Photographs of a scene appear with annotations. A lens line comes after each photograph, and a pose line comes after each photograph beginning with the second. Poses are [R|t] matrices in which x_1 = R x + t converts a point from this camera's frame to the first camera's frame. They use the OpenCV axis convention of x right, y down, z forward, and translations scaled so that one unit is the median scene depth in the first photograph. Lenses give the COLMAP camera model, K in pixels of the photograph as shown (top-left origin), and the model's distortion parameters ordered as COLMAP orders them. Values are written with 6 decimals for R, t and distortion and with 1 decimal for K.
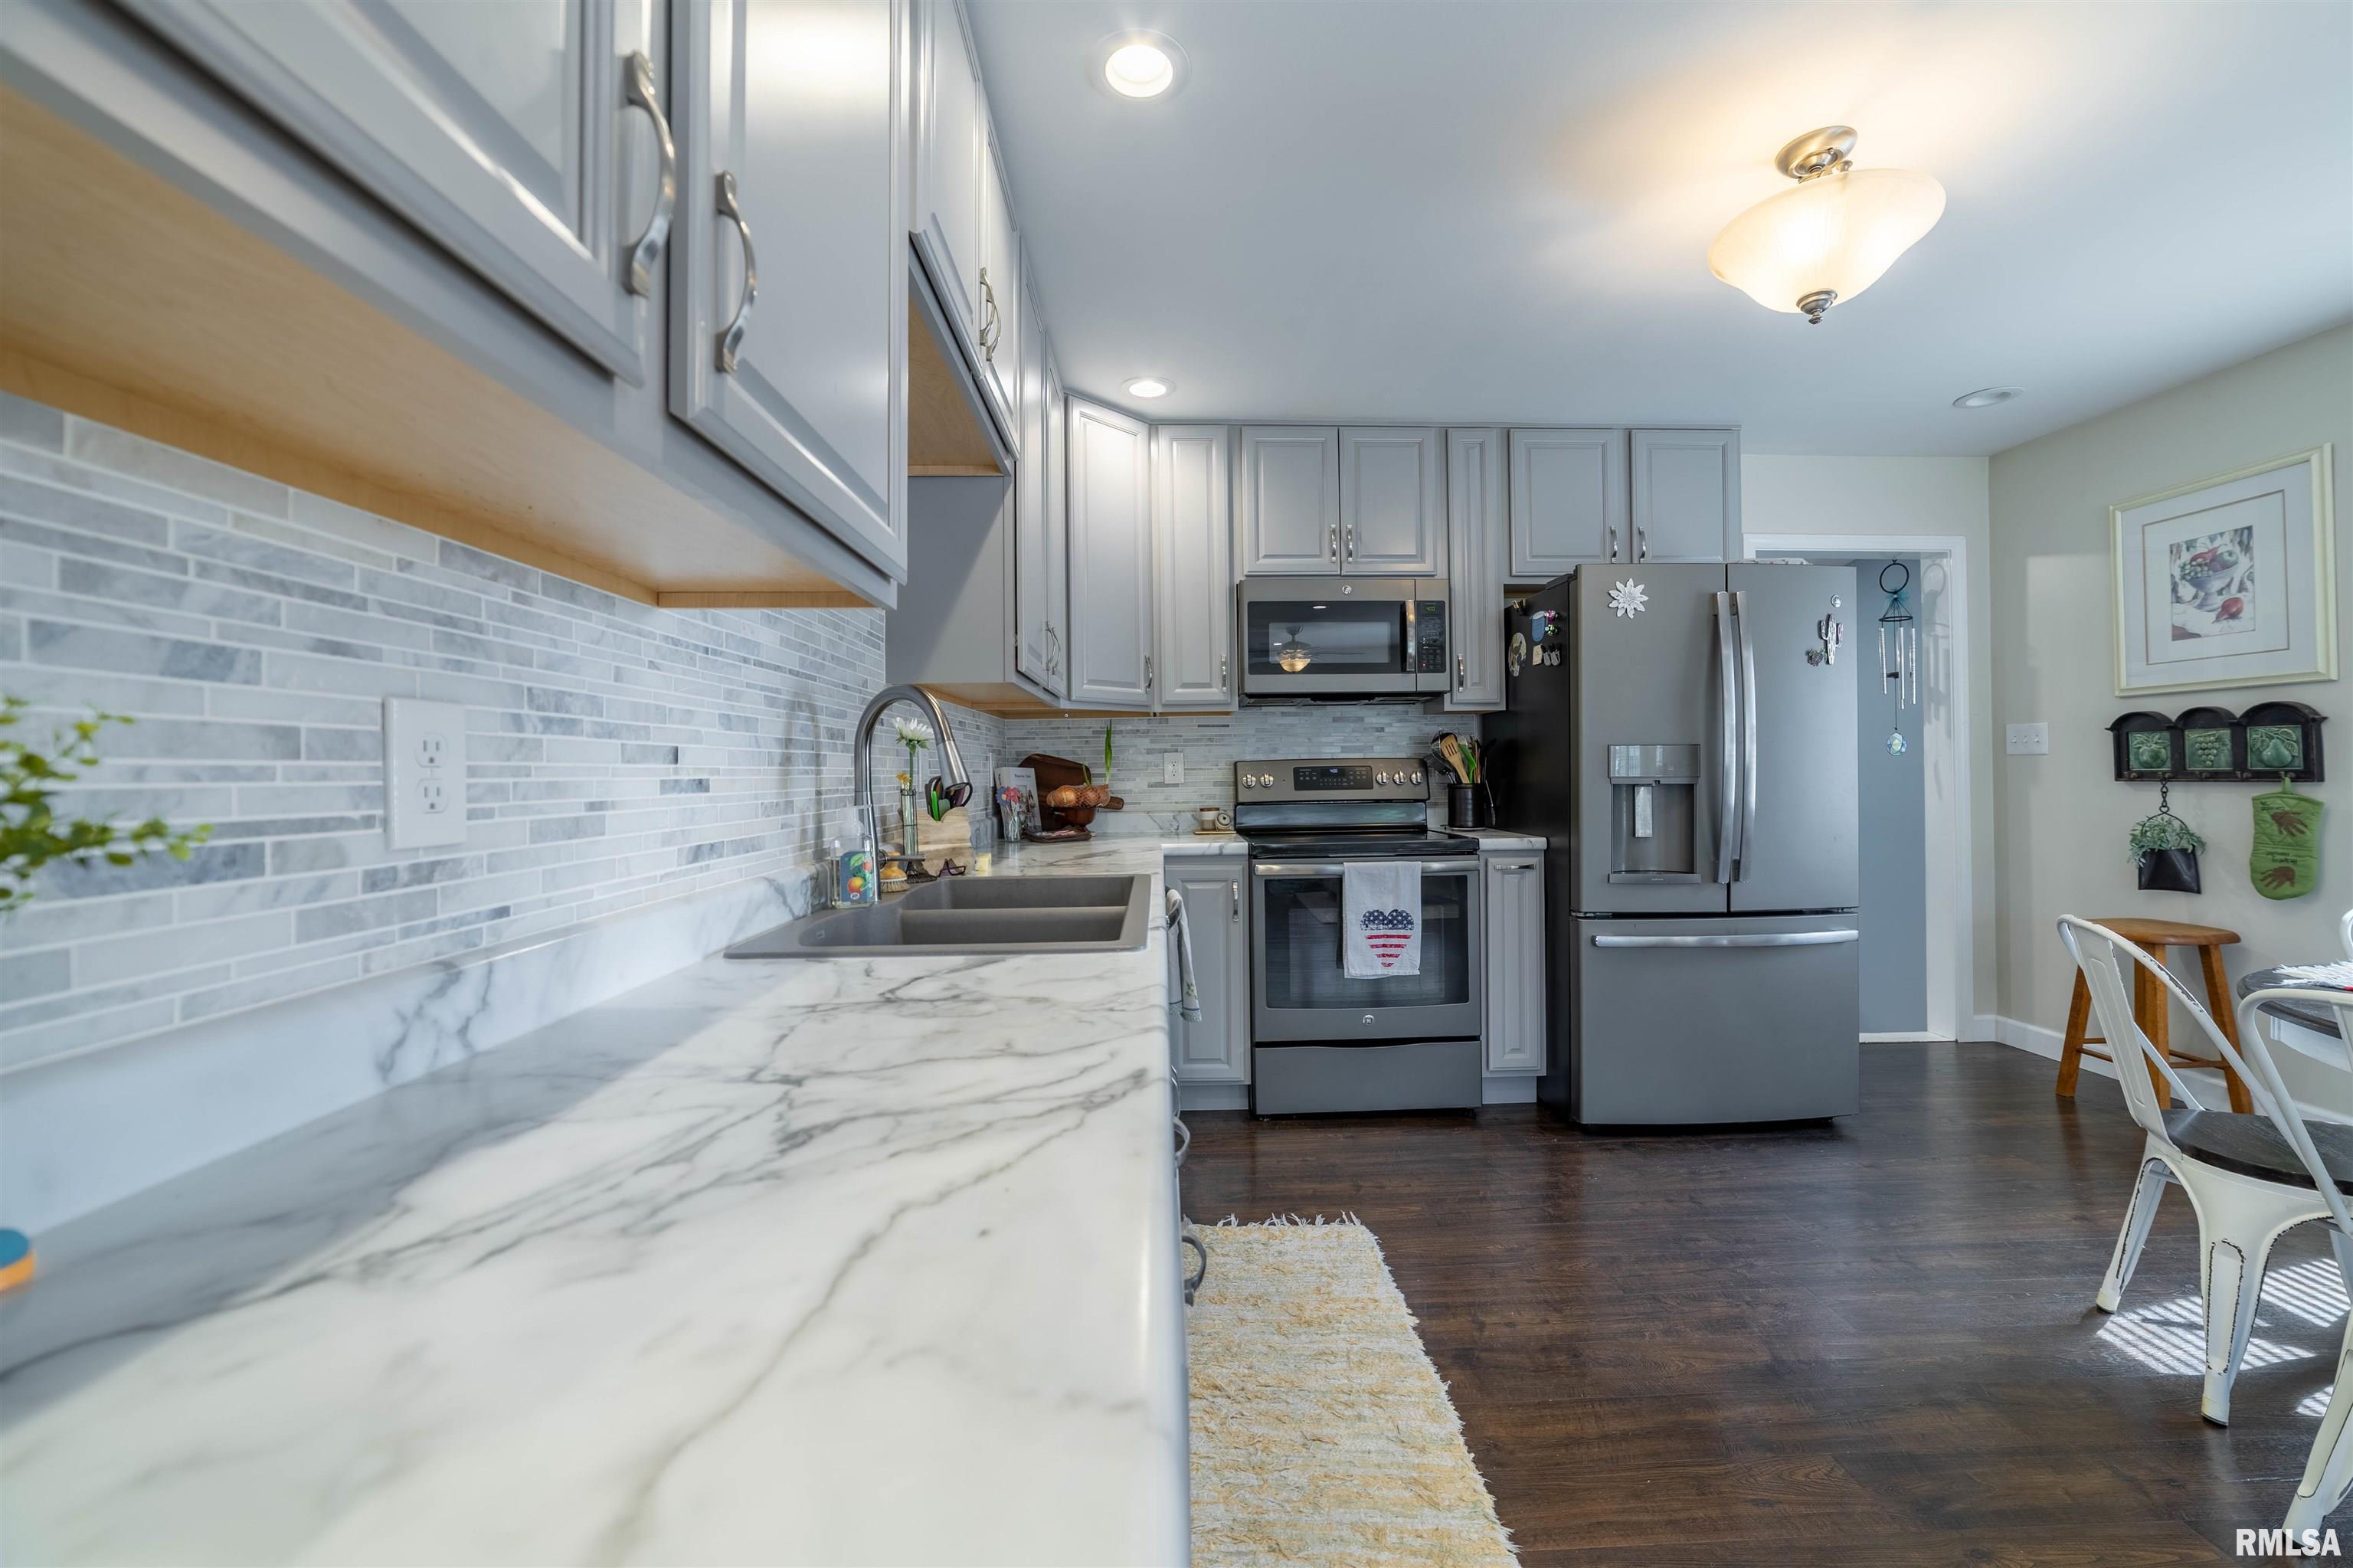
lens RADIAL K [[914.0, 0, 1186.7], [0, 914.0, 759.1], [0, 0, 1]] dist [-0.000452, 0.000573]
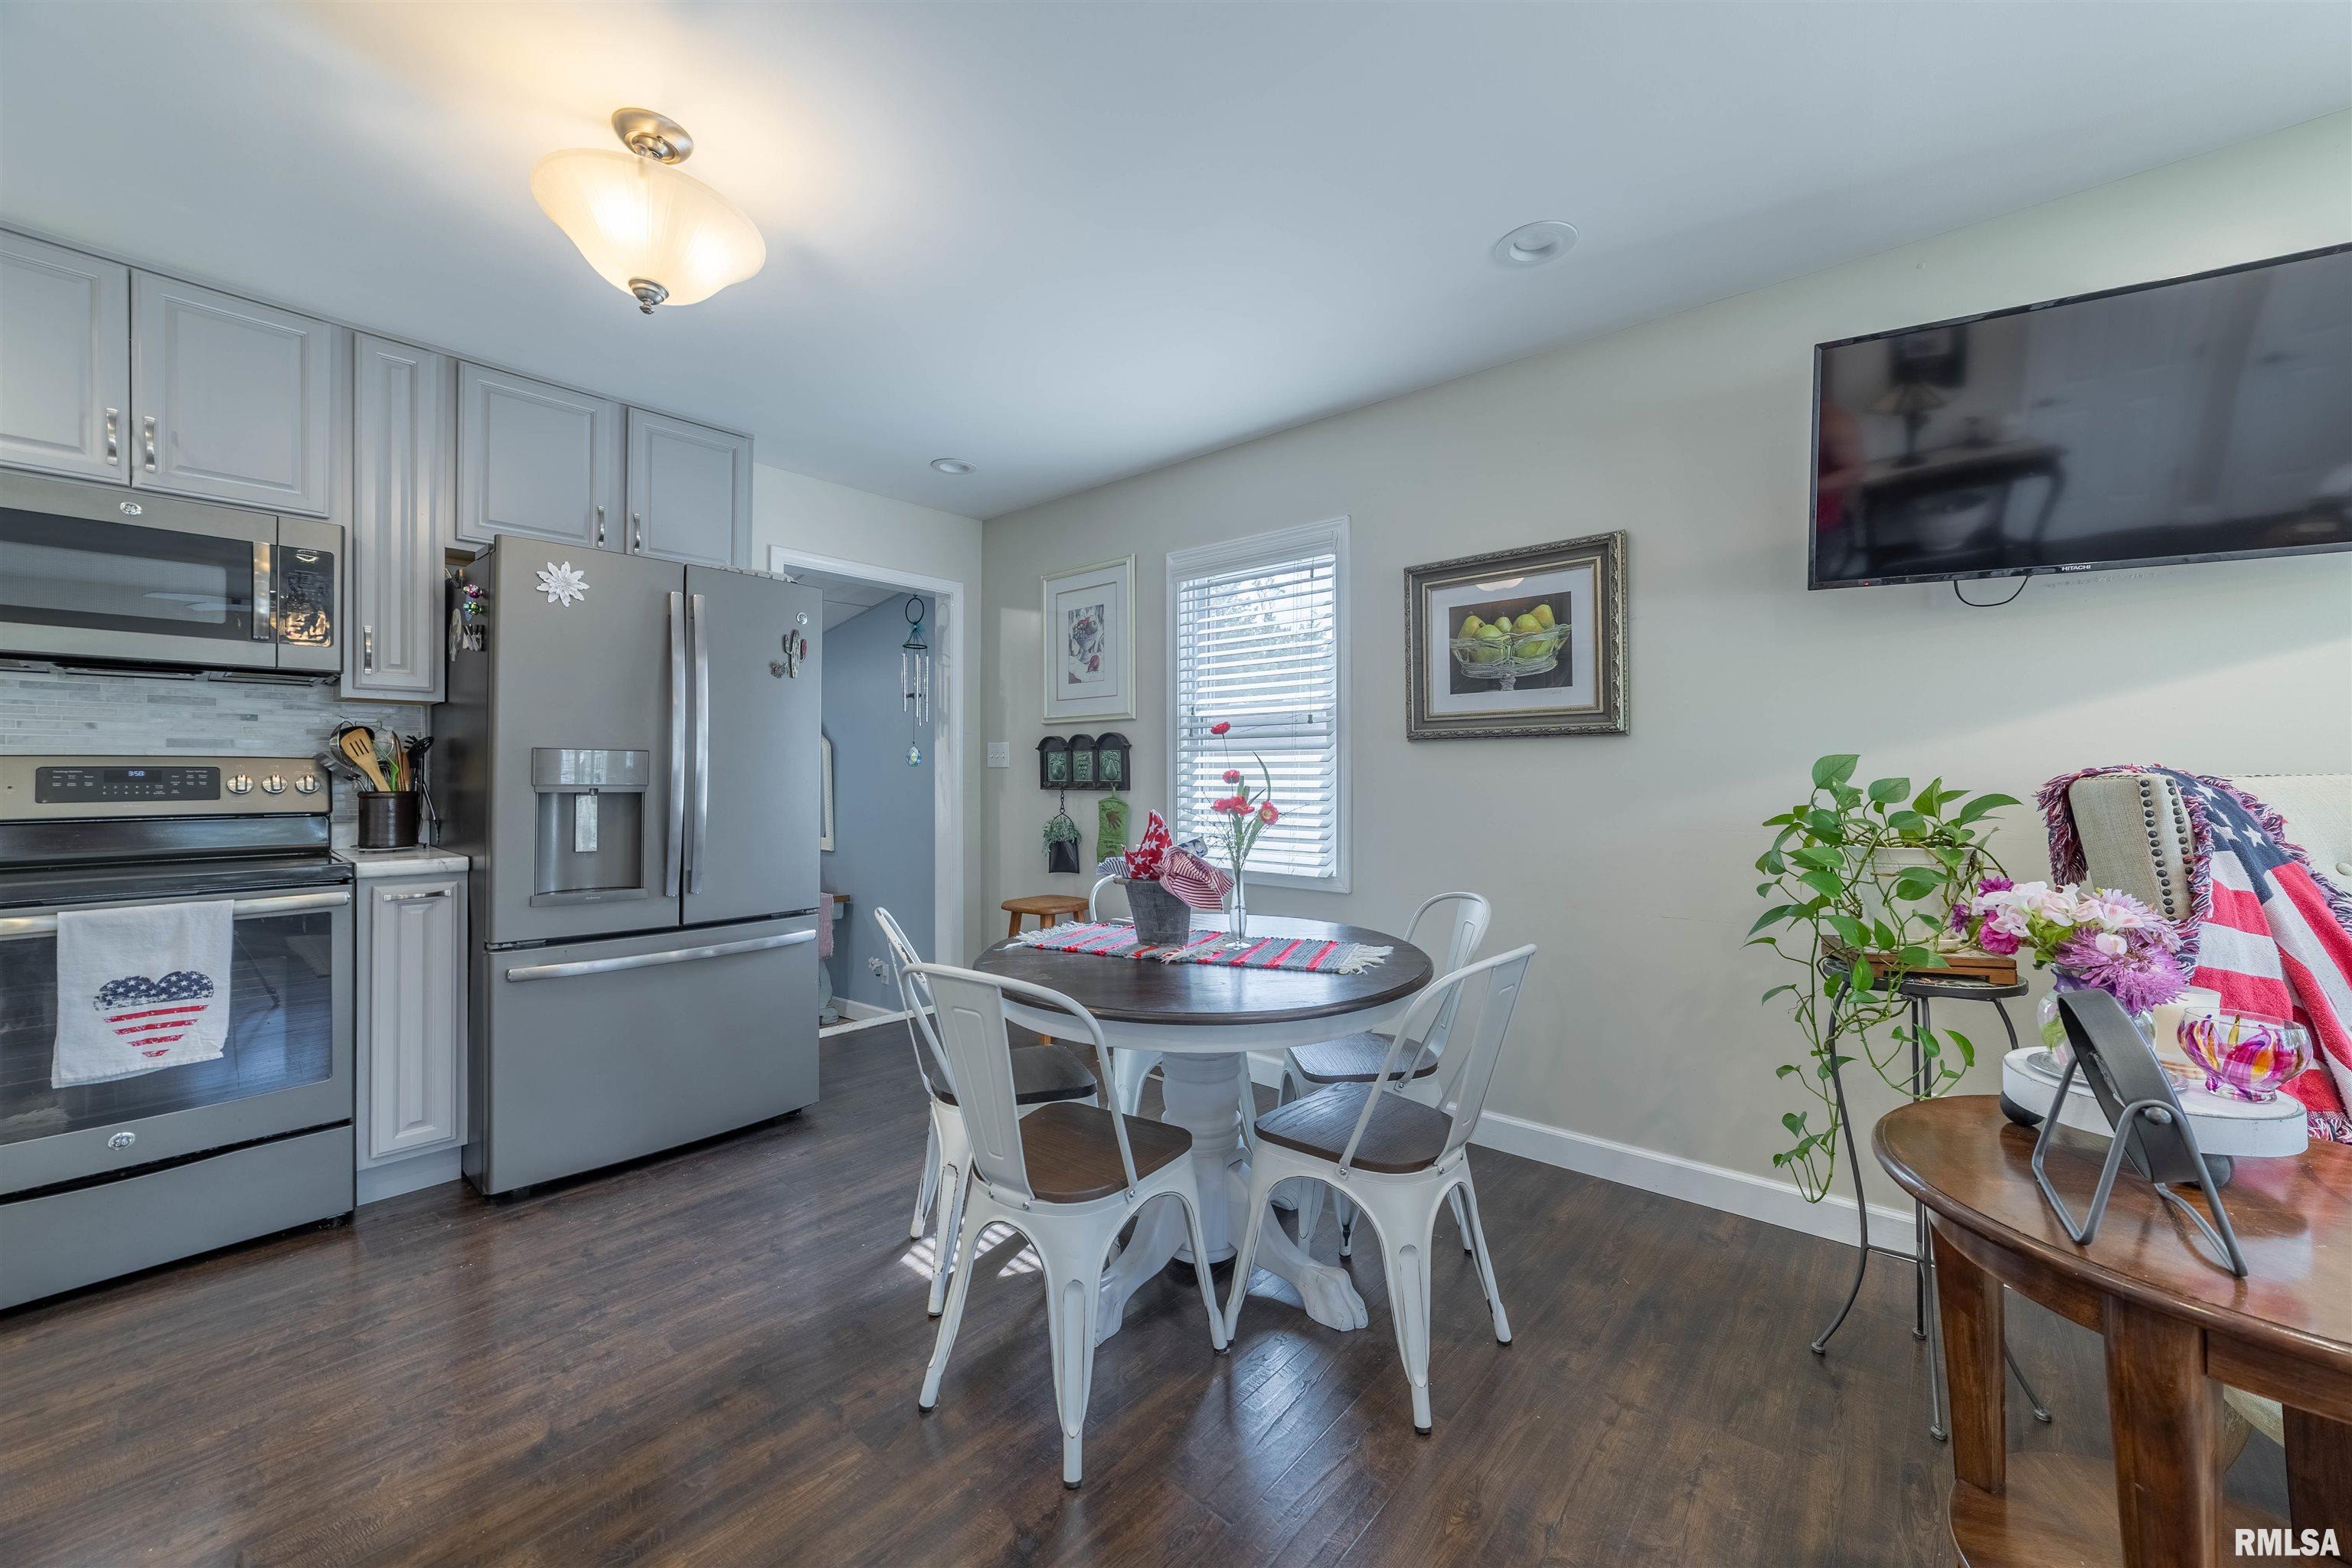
lens RADIAL K [[913.6, 0, 1186.2], [0, 913.6, 759.1], [0, 0, 1]] dist [-0.000452, 0.000573]
pose [[0.694028, 0.023833, 0.719554, 0.247690], [-0.019562, 0.999707, -0.014245, -0.004270], [-0.719682, -0.004189, 0.694291, -0.045684]]
